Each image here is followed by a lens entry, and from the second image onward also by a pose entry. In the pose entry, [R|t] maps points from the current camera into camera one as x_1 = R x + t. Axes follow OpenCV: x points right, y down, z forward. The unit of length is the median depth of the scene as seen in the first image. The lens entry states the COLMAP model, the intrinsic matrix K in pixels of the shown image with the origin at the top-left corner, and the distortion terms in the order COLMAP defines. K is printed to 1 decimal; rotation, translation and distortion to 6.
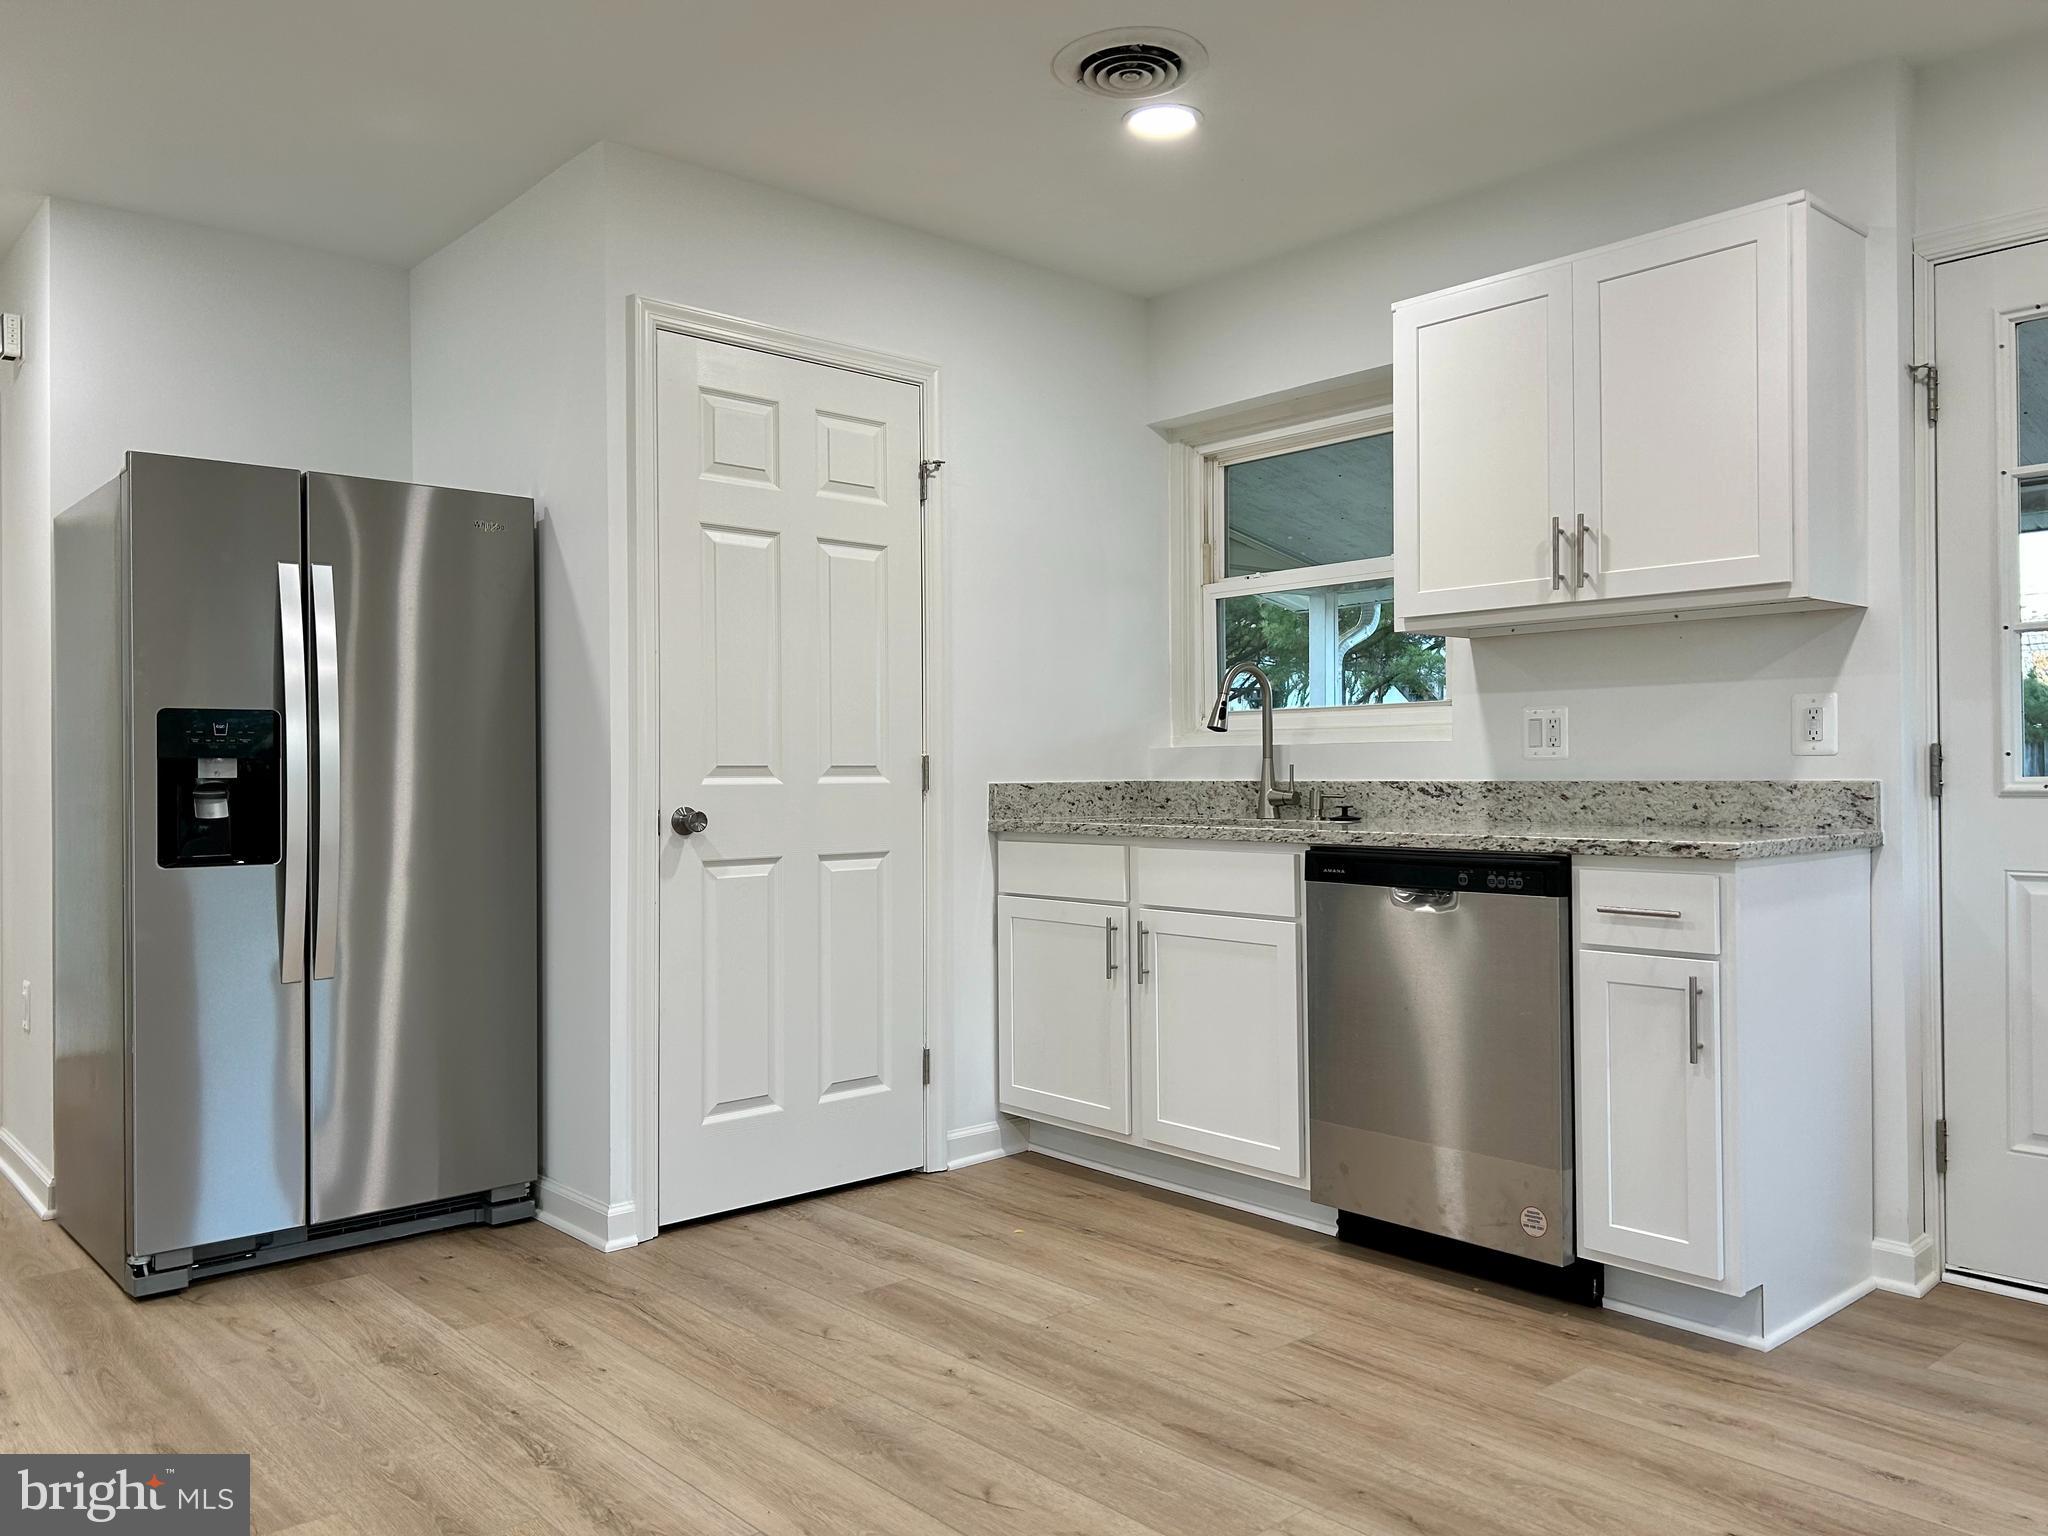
lens RADIAL K [[1544.9, 0, 1017.9], [0, 1544.9, 764.3], [0, 0, 1]] dist [0.013416, -0.012718]
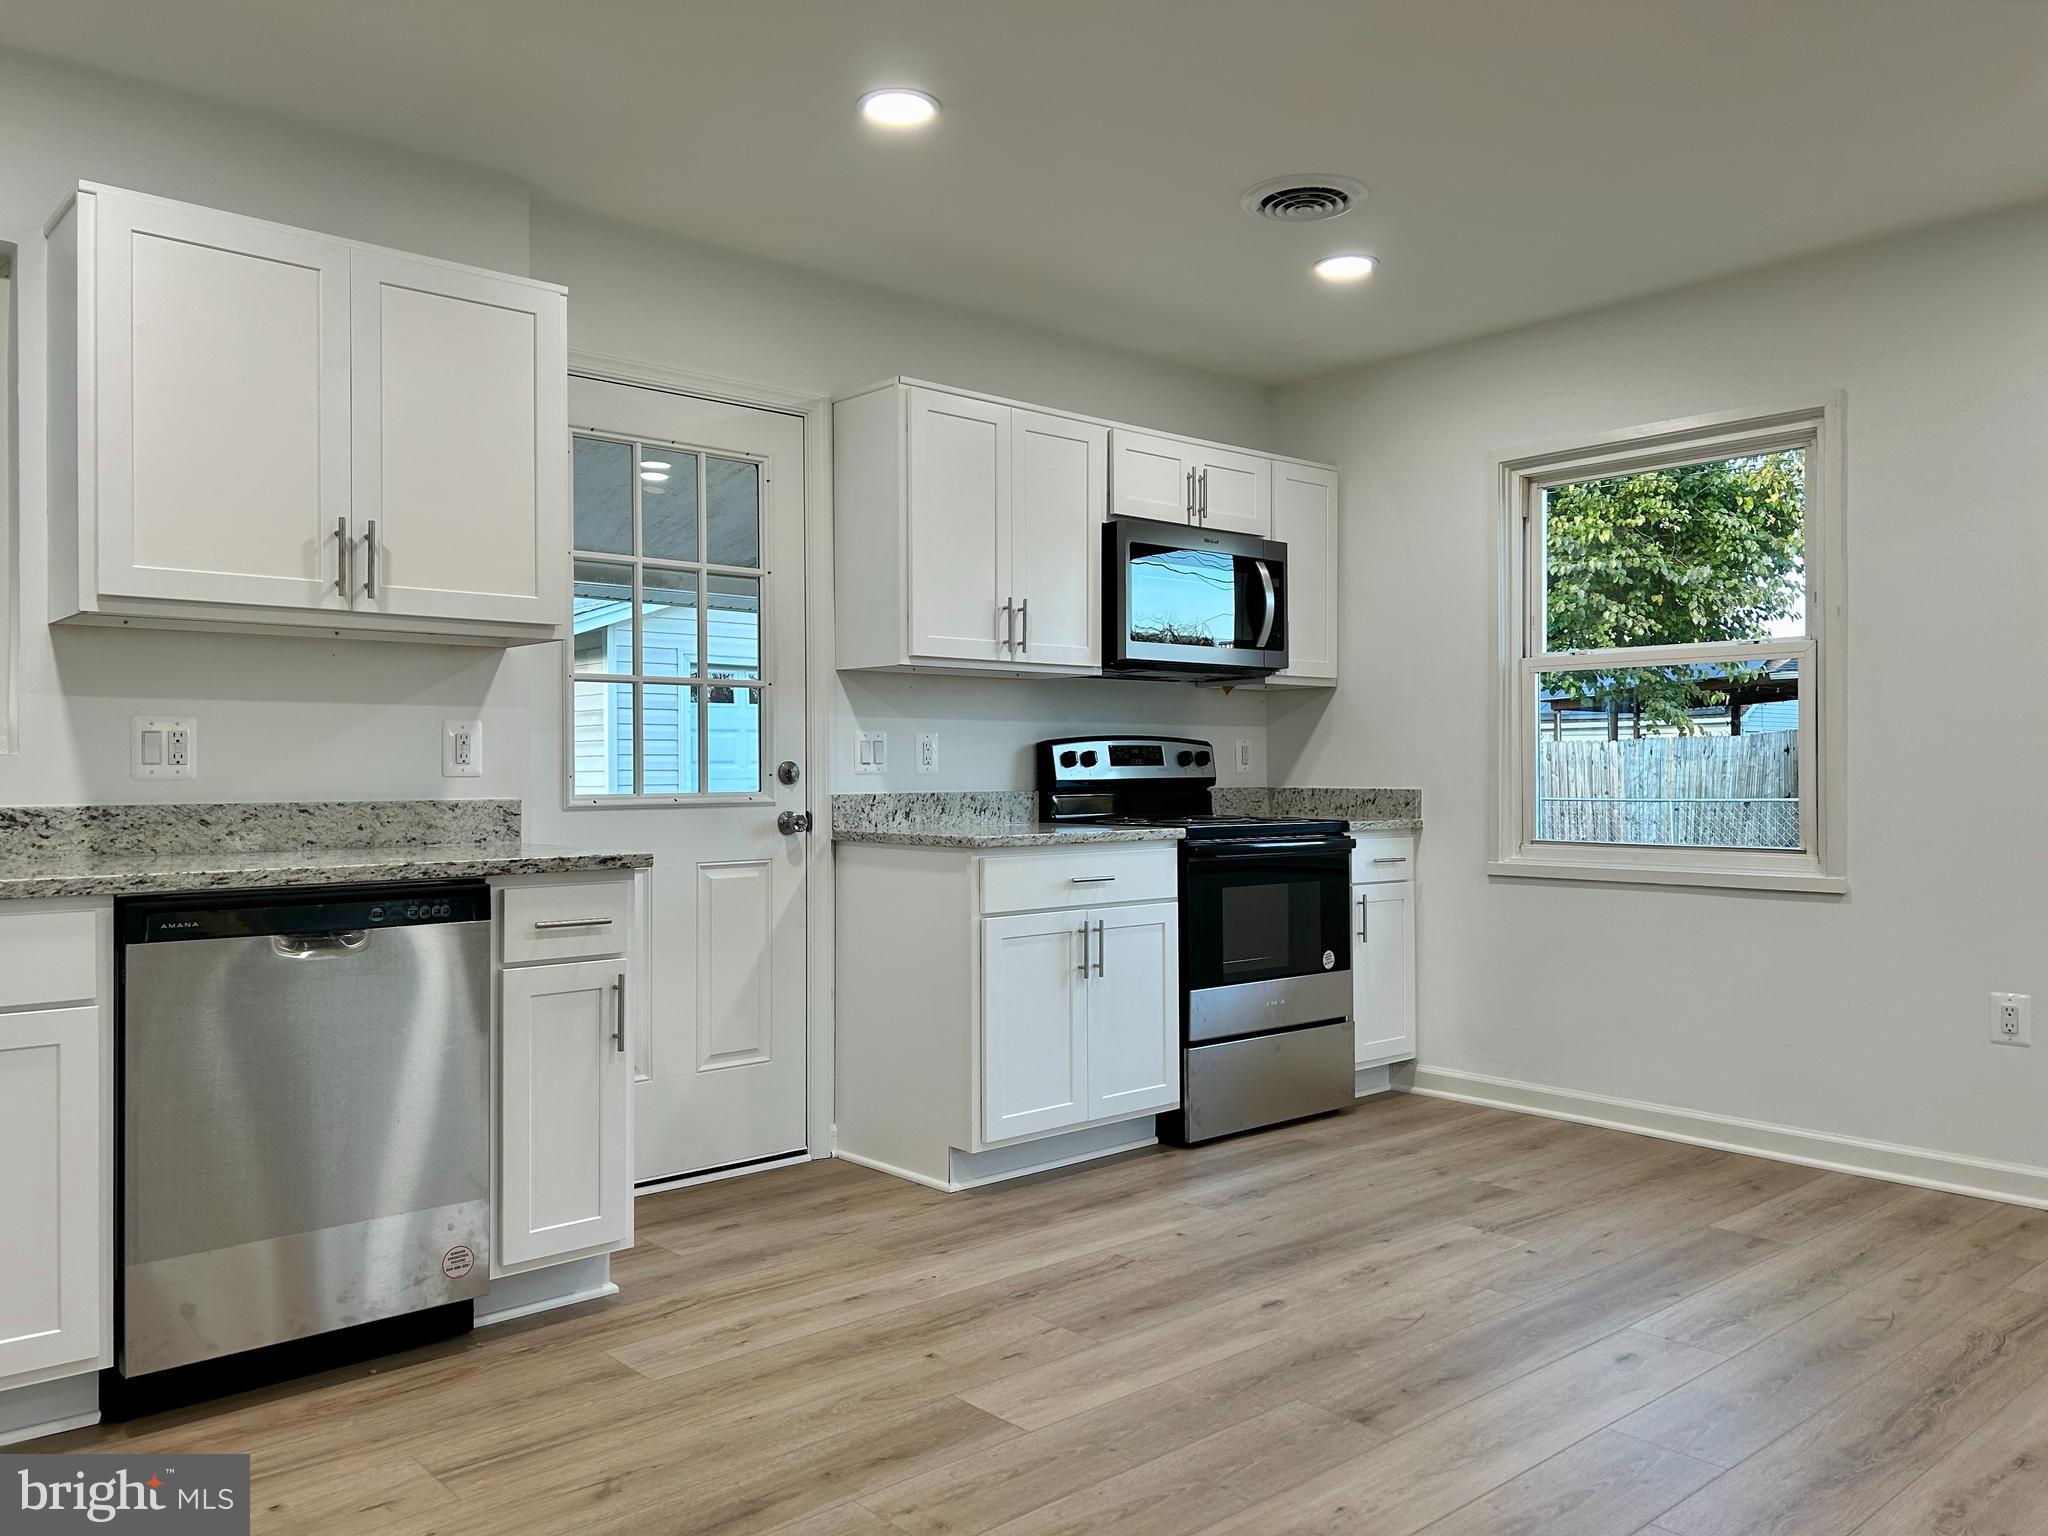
lens RADIAL K [[1544.9, 0, 1023.3], [0, 1544.9, 767.0], [0, 0, 1]] dist [0.013416, -0.012718]
pose [[-0.010157, 0.010835, 0.999890, -0.613556], [0.000010, 0.999941, -0.010836, -0.000834], [-0.999948, -0.000100, -0.010157, 0.638995]]
